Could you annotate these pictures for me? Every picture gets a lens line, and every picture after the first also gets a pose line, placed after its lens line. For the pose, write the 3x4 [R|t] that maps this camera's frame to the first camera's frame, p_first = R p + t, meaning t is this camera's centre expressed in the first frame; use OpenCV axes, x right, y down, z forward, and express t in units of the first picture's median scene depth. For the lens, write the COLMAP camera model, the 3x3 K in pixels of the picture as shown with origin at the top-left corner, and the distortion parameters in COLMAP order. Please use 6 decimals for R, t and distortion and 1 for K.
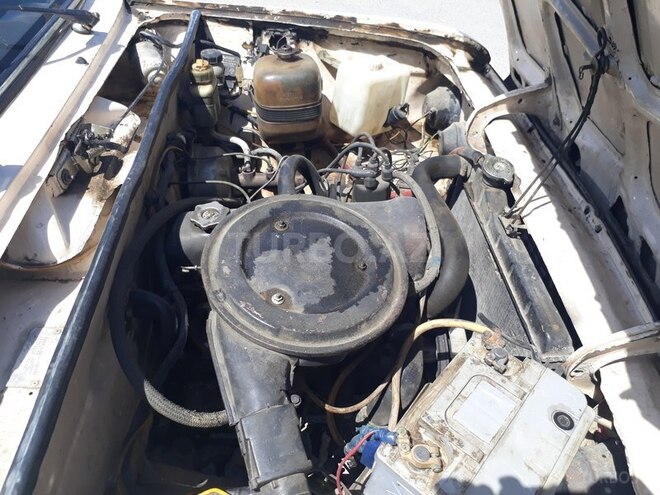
lens RADIAL K [[531.5, 0, 321.4], [0, 531.5, 251.7], [0, 0, 1]] dist [0.016839, -0.016258]
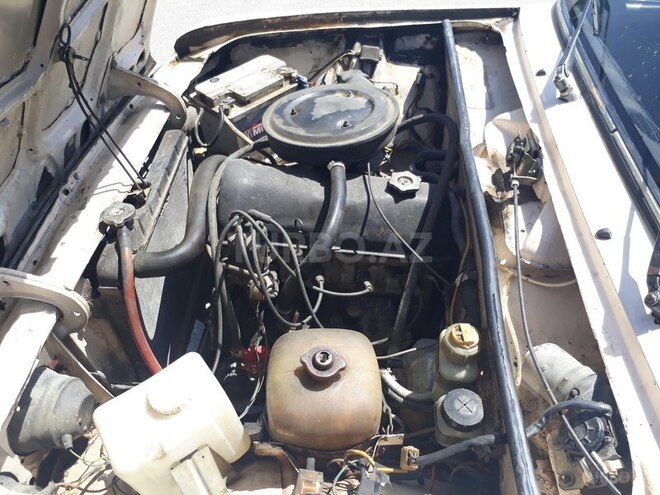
lens RADIAL K [[531.5, 0, 321.4], [0, 531.5, 251.7], [0, 0, 1]] dist [0.016839, -0.016258]
pose [[-0.992877, -0.100231, 0.064414, -0.107359], [0.063924, 0.008102, 0.997922, -1.151547], [-0.100545, 0.994931, -0.001637, 1.085486]]
